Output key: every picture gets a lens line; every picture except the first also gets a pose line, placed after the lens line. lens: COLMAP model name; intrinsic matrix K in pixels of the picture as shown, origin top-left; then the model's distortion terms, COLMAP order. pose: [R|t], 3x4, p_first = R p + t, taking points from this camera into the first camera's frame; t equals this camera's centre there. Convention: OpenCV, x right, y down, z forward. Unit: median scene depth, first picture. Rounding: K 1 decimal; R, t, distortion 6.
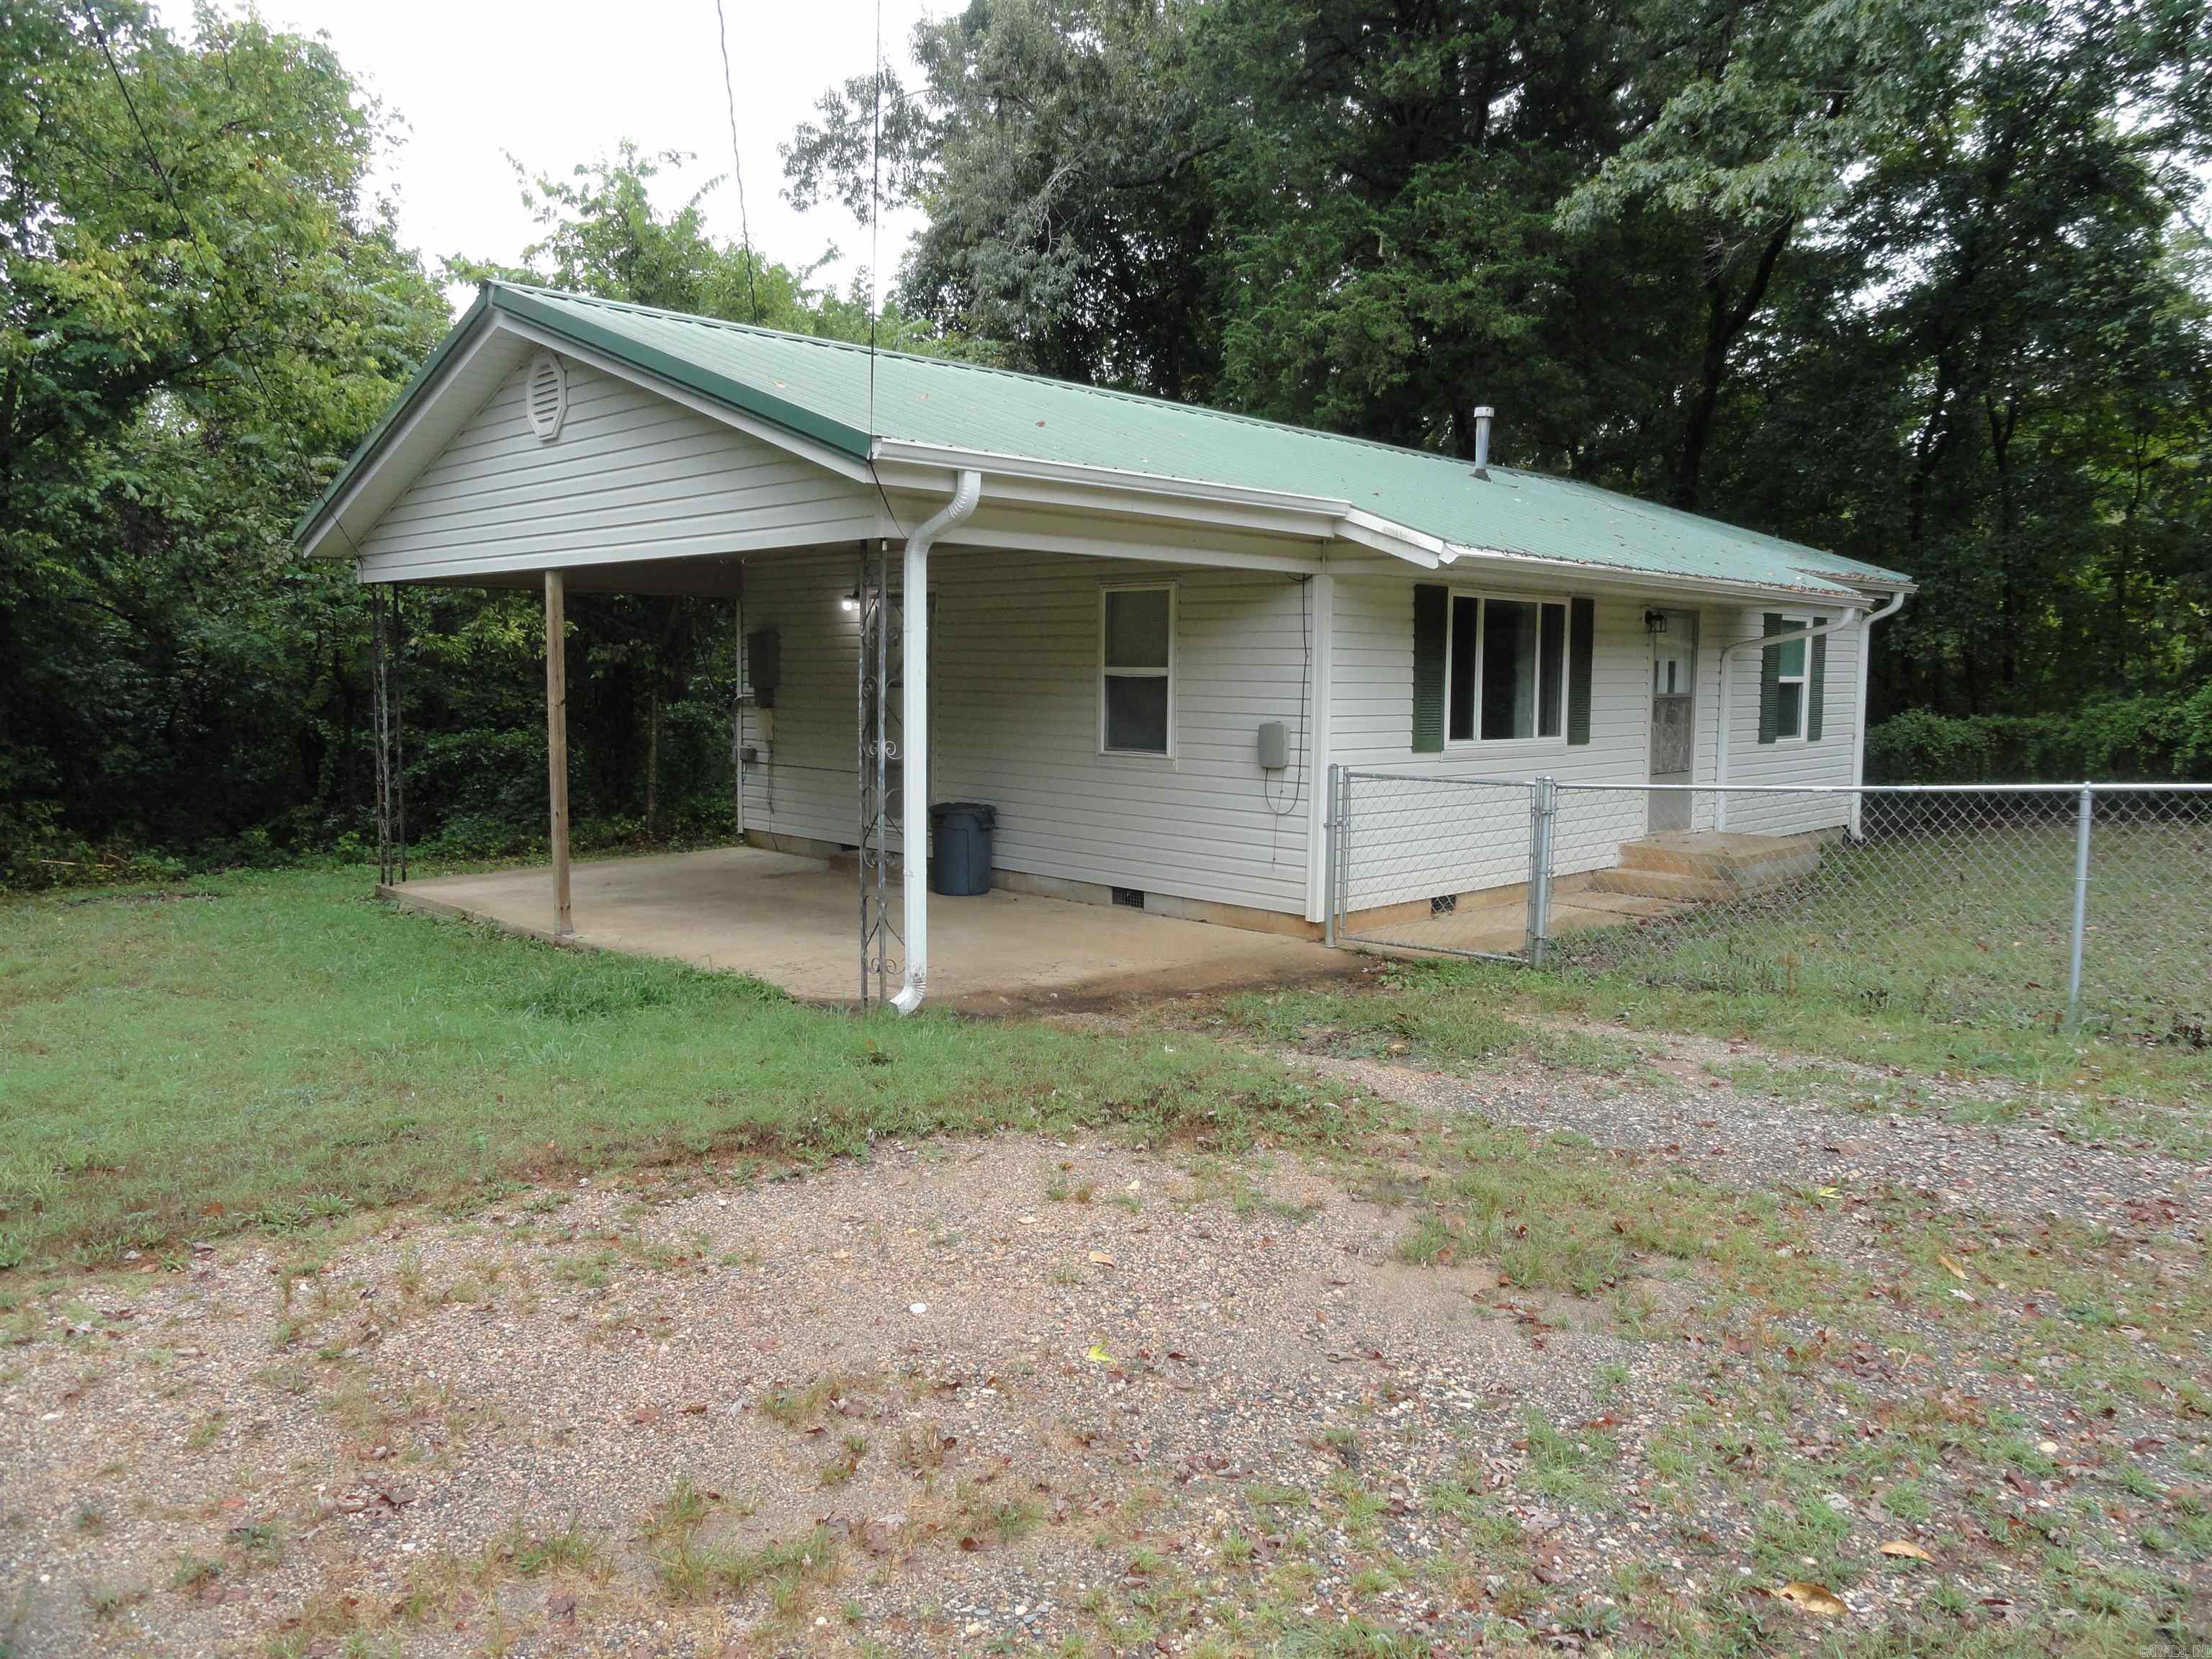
lens RADIAL K [[1540.5, 0, 1115.4], [0, 1540.5, 815.8], [0, 0, 1]] dist [-0.009176, 0.012054]
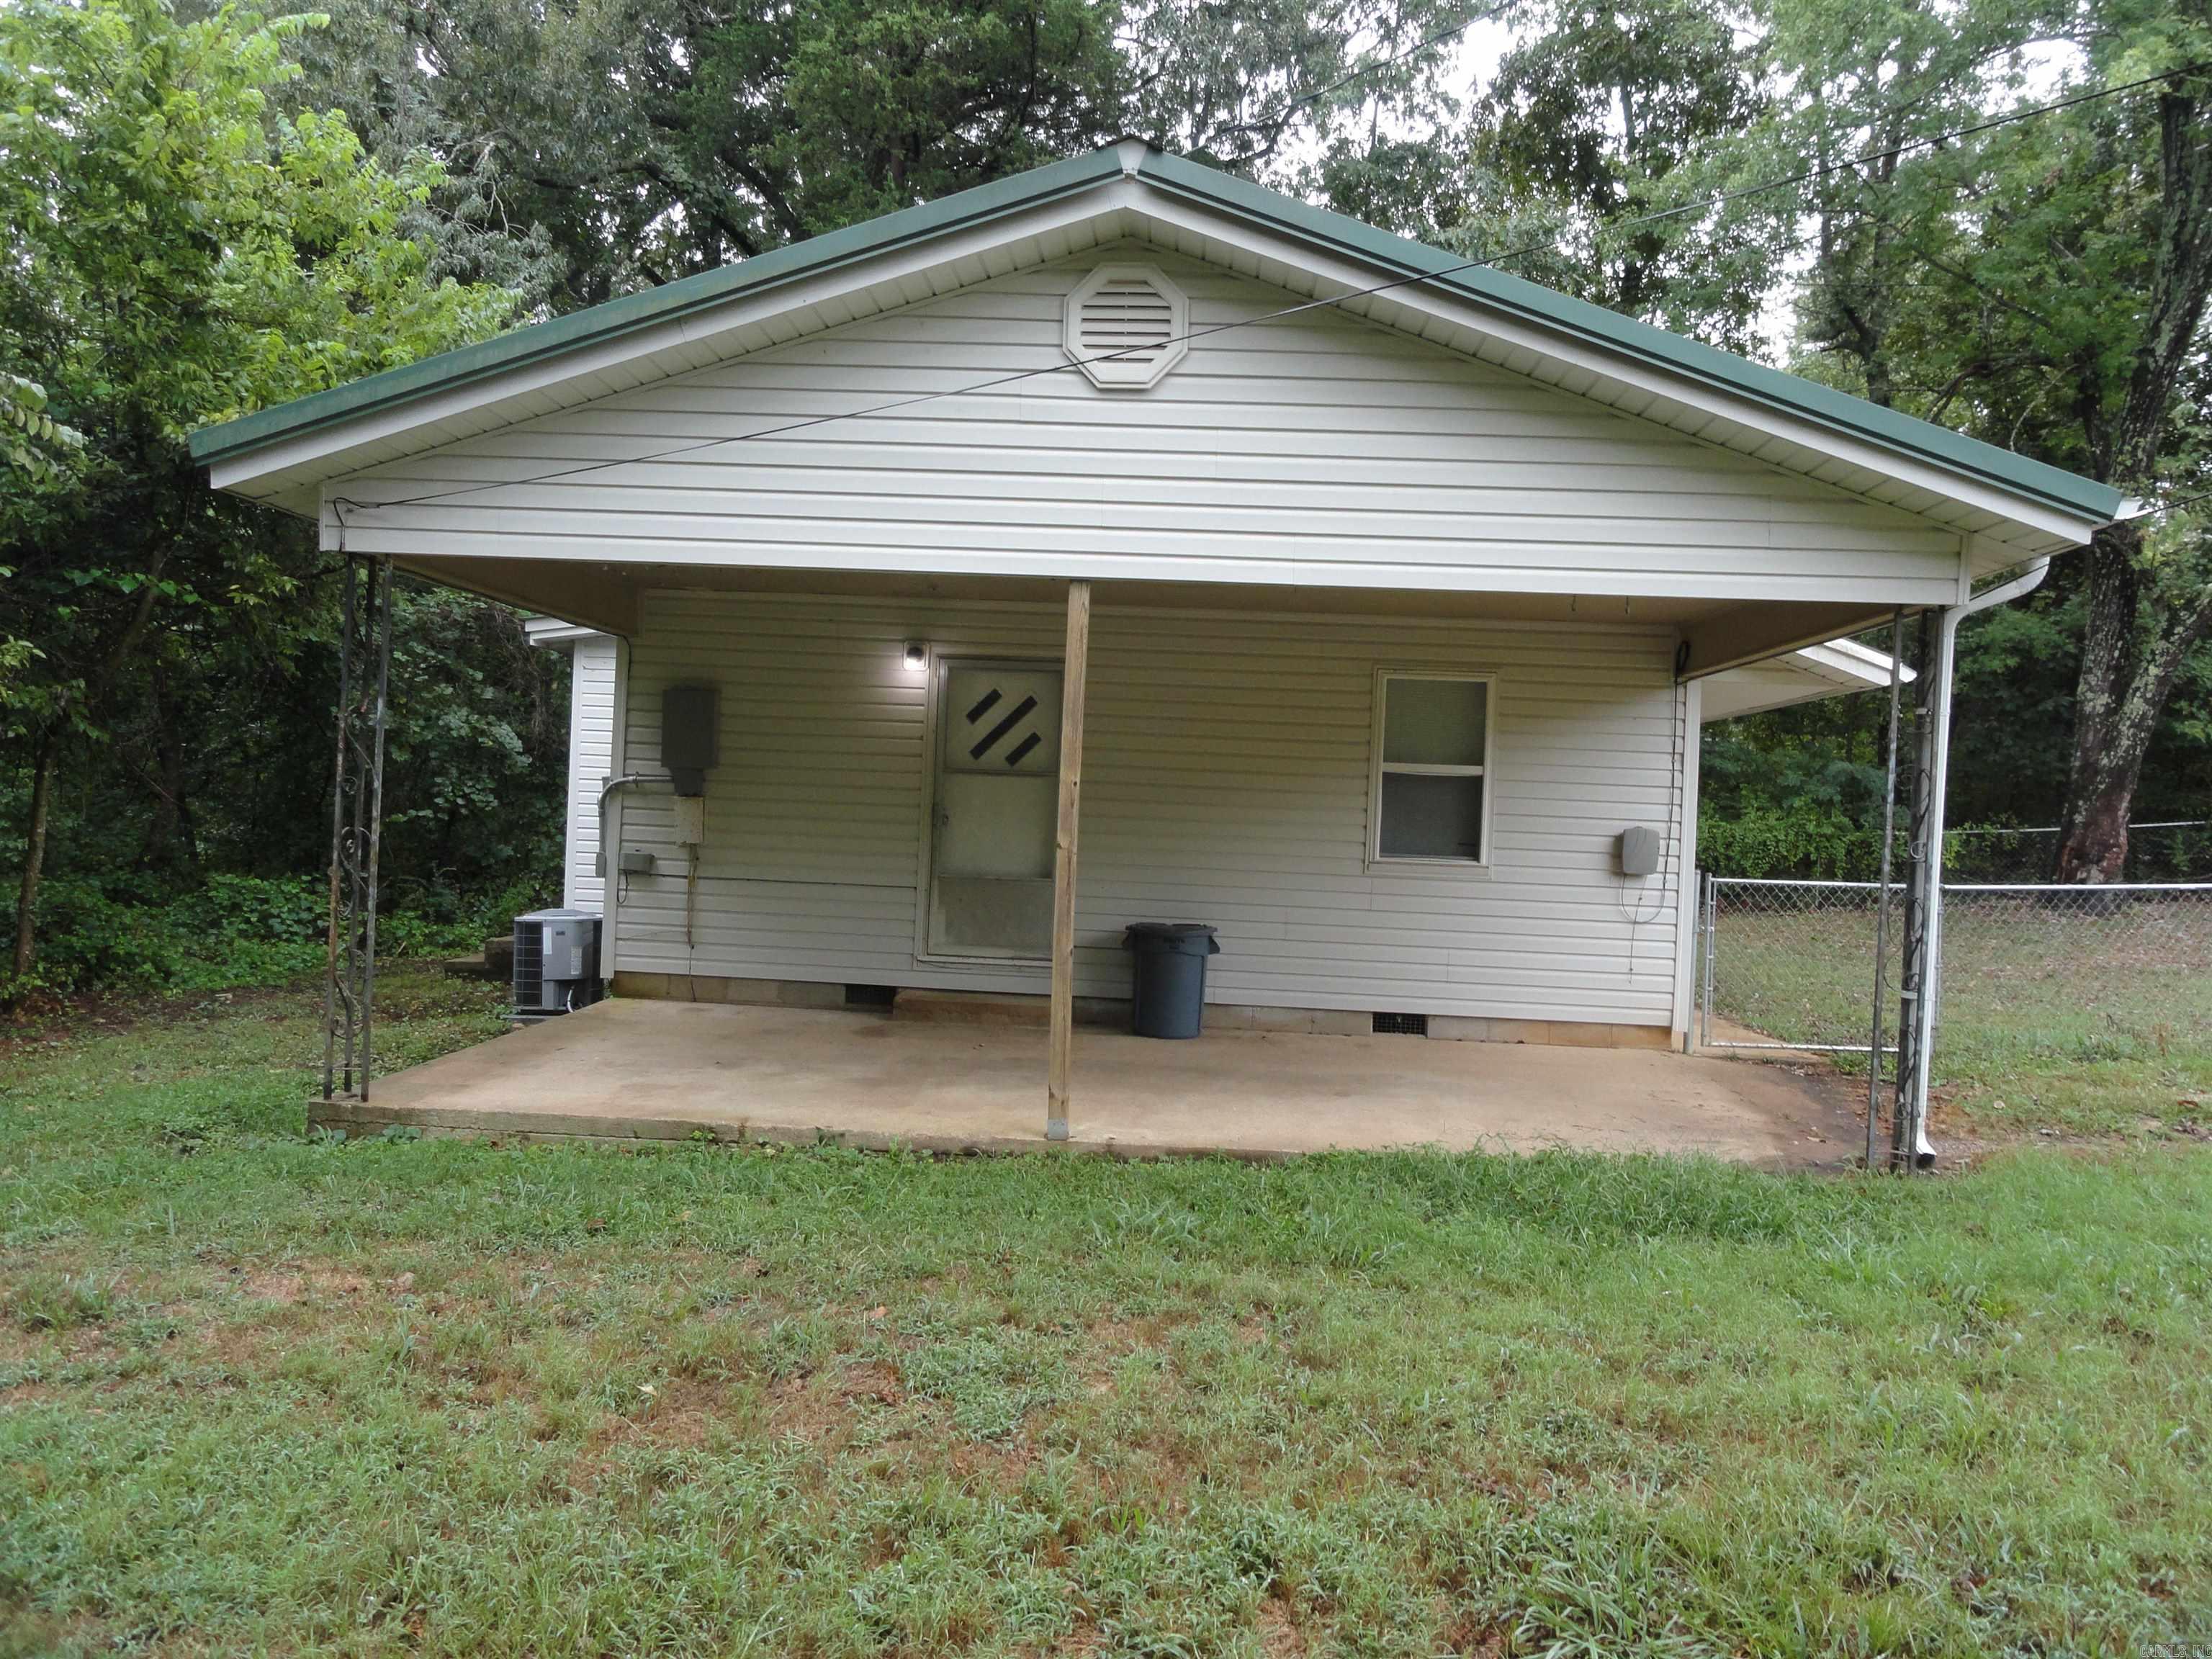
lens RADIAL K [[1540.5, 0, 1104.6], [0, 1540.5, 831.5], [0, 0, 1]] dist [-0.009176, 0.012054]
pose [[0.744718, 0.013671, 0.667240, -0.728297], [0.028829, 0.998198, -0.052629, -0.015827], [-0.666757, 0.058429, 0.742981, 0.462970]]
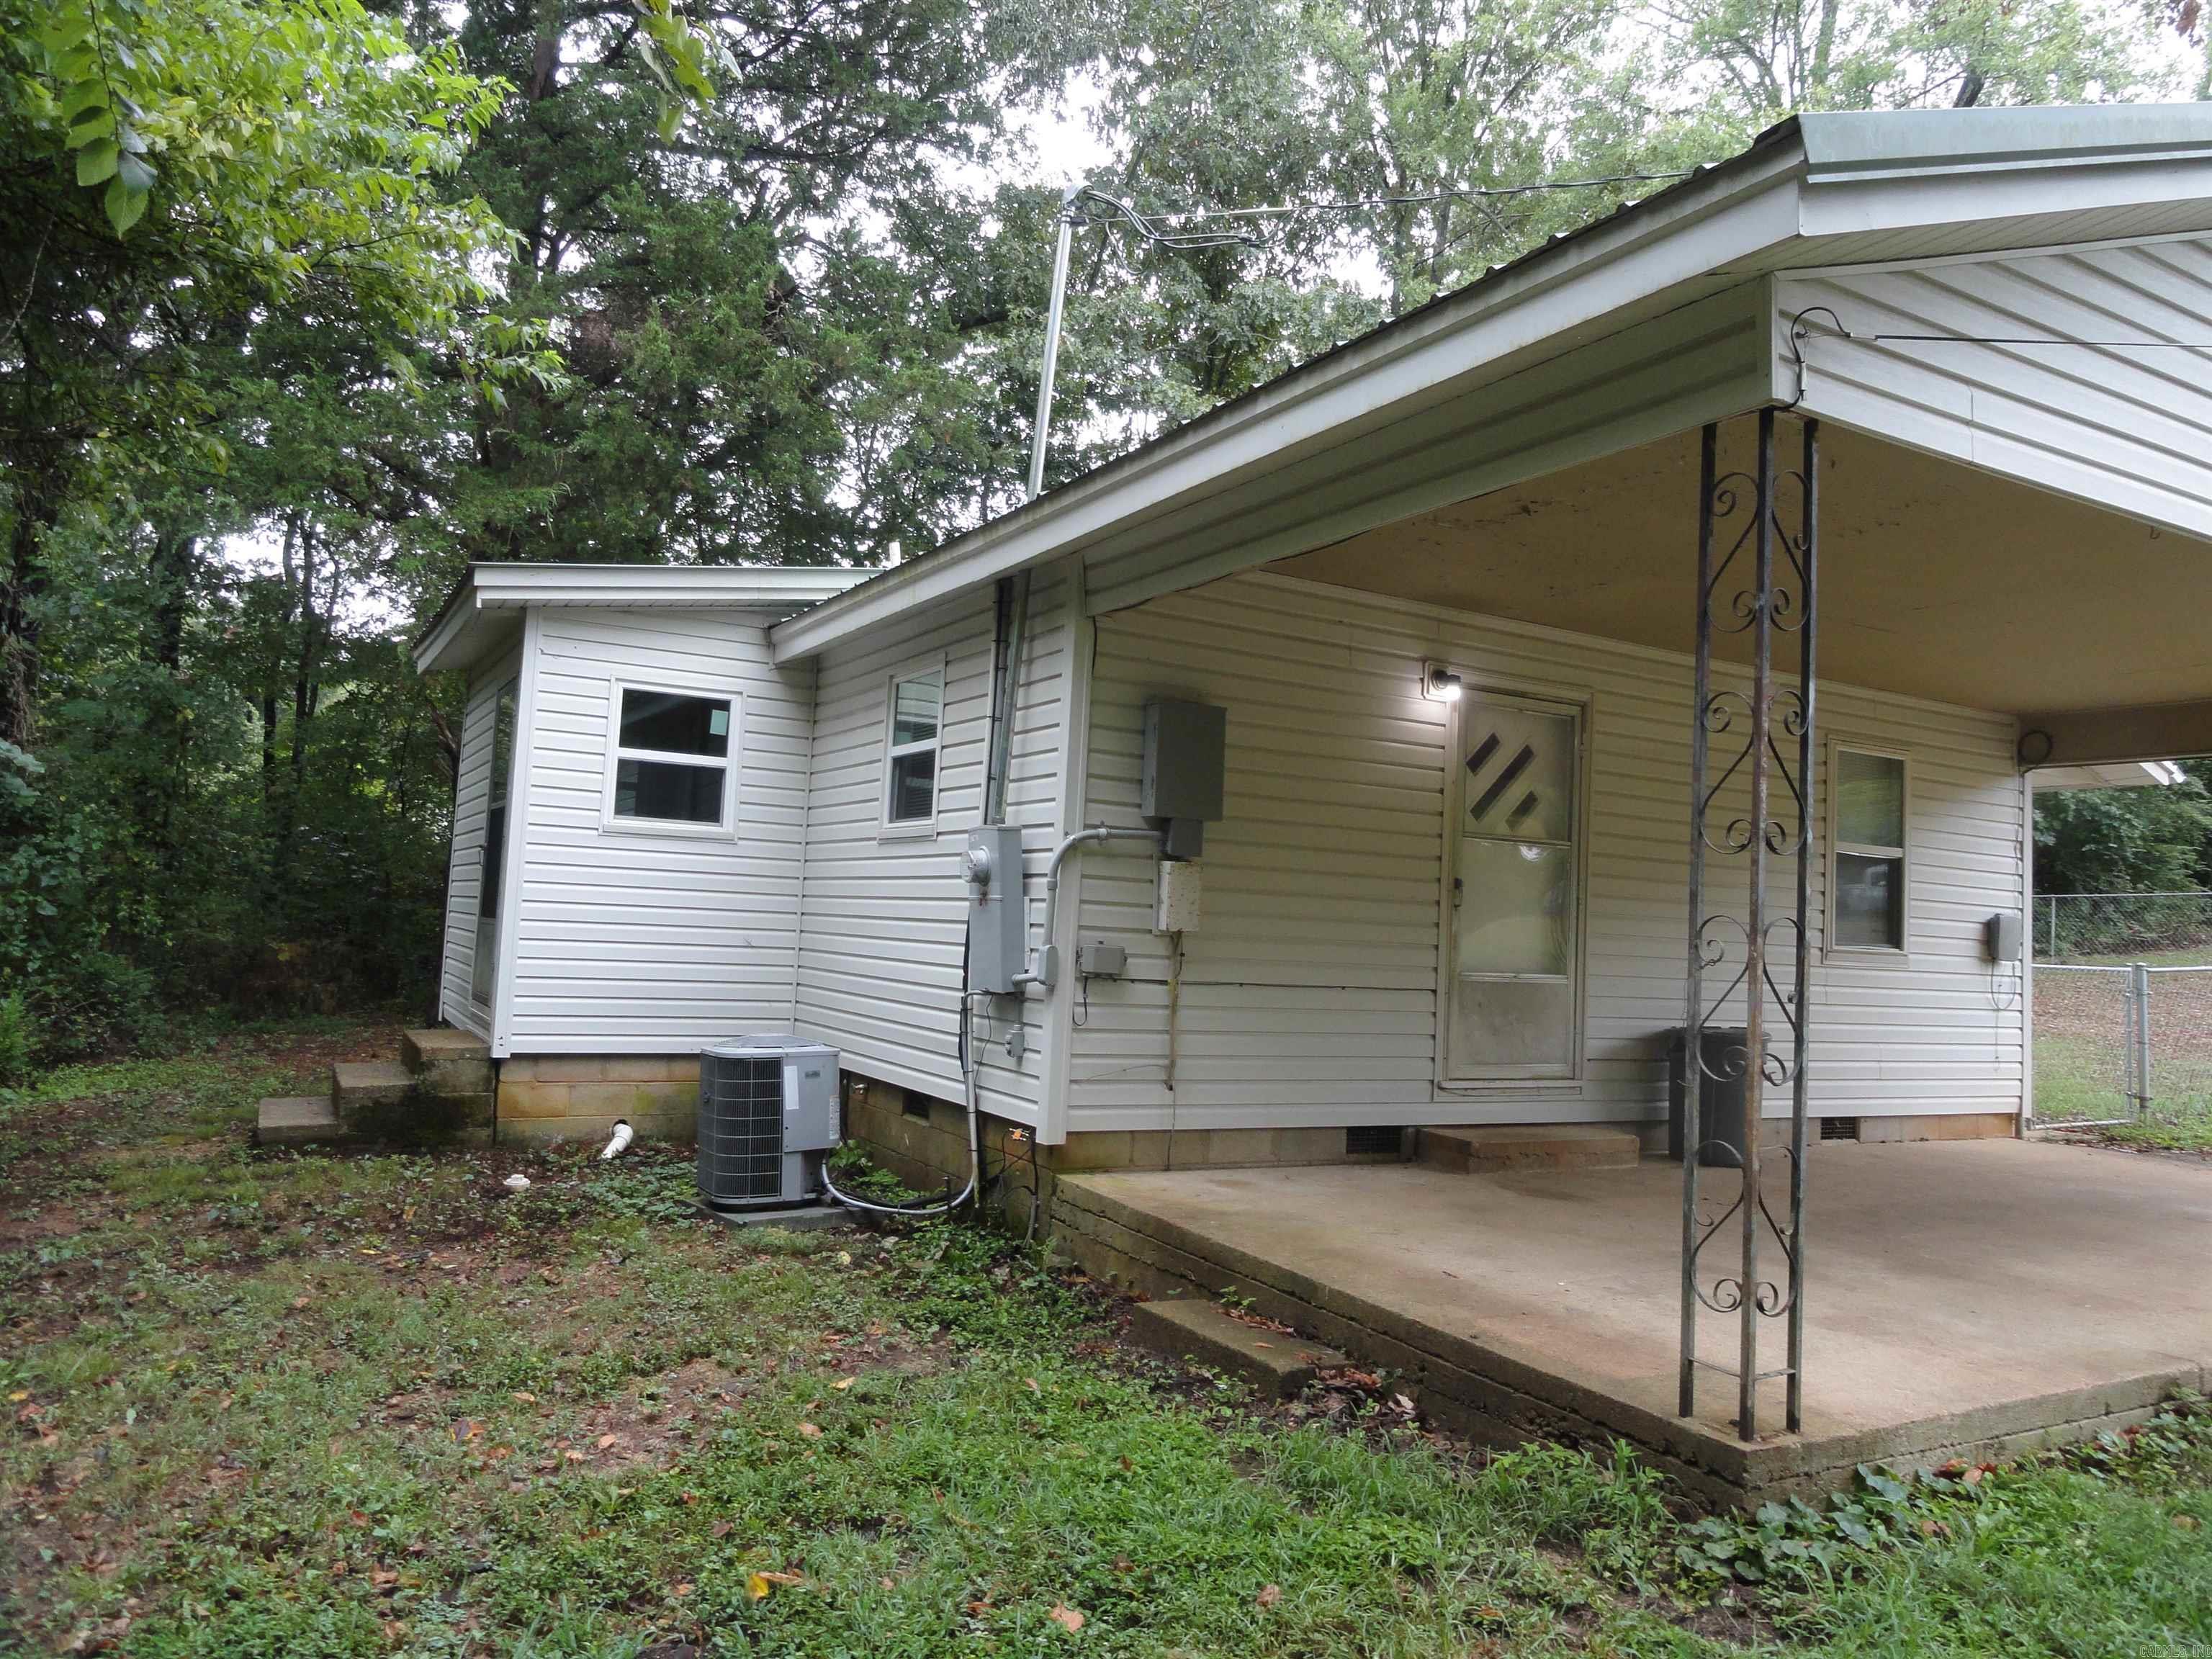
lens RADIAL K [[1540.5, 0, 1110.5], [0, 1540.5, 830.5], [0, 0, 1]] dist [-0.009176, 0.012054]
pose [[0.267063, 0.062149, 0.961673, -0.899608], [0.044401, 0.996065, -0.076702, -0.058774], [-0.962656, 0.063184, 0.263253, 1.174920]]
